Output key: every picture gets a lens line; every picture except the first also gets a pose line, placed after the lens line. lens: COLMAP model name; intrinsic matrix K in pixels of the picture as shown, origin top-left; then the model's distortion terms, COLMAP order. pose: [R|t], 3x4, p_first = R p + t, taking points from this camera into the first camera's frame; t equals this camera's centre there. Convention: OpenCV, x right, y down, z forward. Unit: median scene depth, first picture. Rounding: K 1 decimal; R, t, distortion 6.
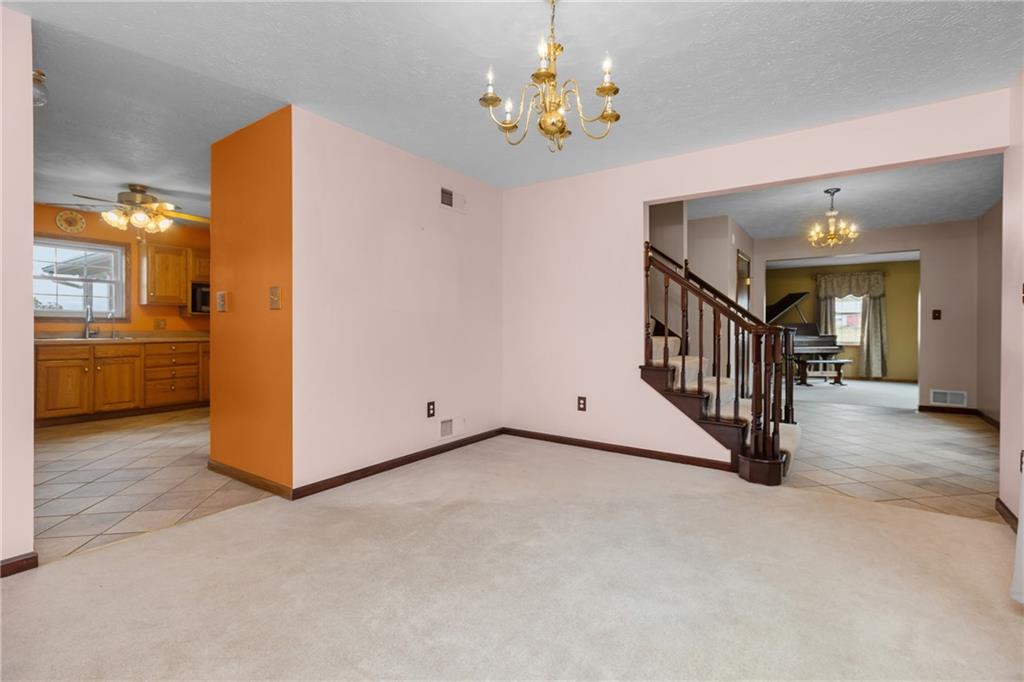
lens RADIAL K [[469.2, 0, 522.6], [0, 469.2, 328.0], [0, 0, 1]] dist [-0.002278, -0.001579]
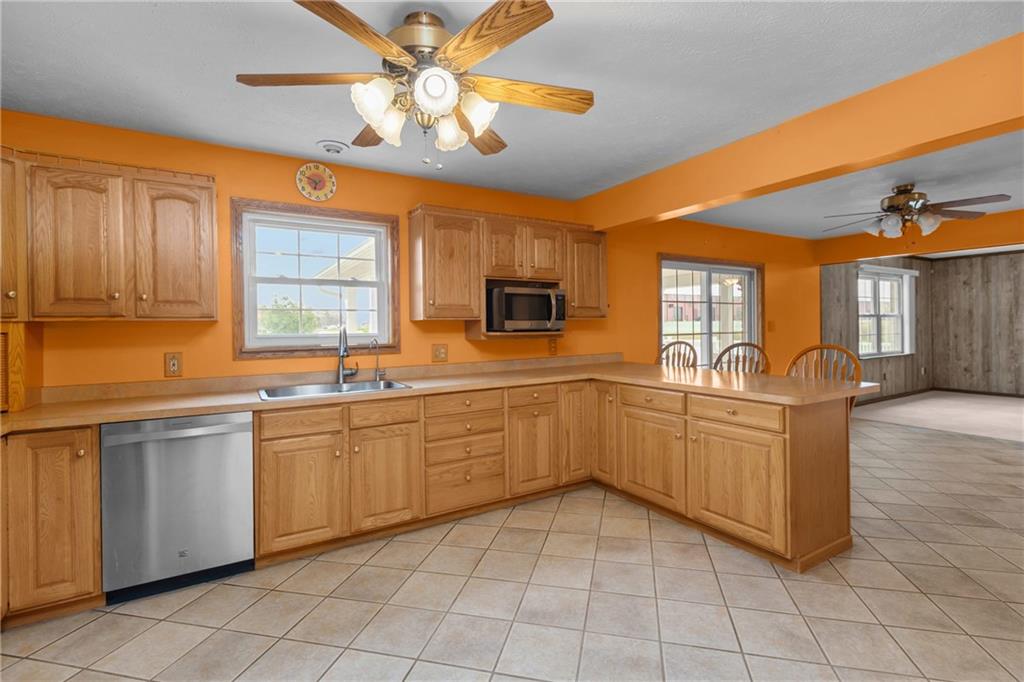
lens RADIAL K [[469.2, 0, 516.5], [0, 469.2, 324.3], [0, 0, 1]] dist [-0.002278, -0.001579]
pose [[0.912787, -0.018825, -0.408002, -0.354872], [0.015824, 0.999817, -0.010729, -0.028853], [0.408129, 0.003337, 0.912918, 0.400413]]
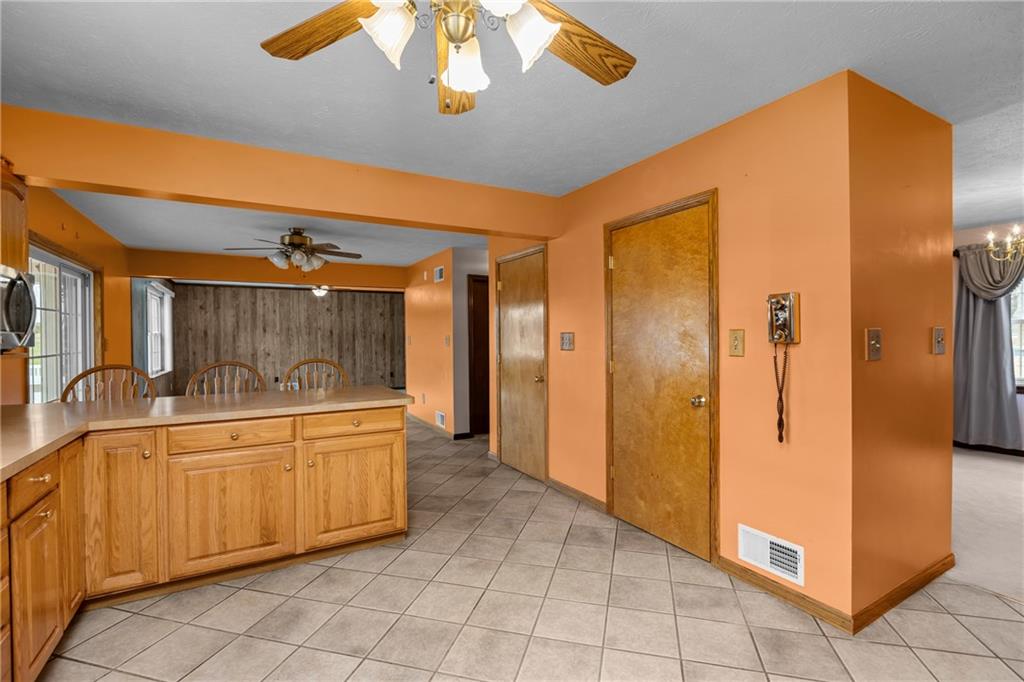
lens RADIAL K [[469.9, 0, 511.7], [0, 469.9, 338.4], [0, 0, 1]] dist [-0.009966, 0.000932]
pose [[0.423548, -0.011361, 0.905802, -0.668397], [0.013698, 0.999887, 0.006136, -0.032481], [-0.905770, 0.009809, 0.423656, 0.533065]]
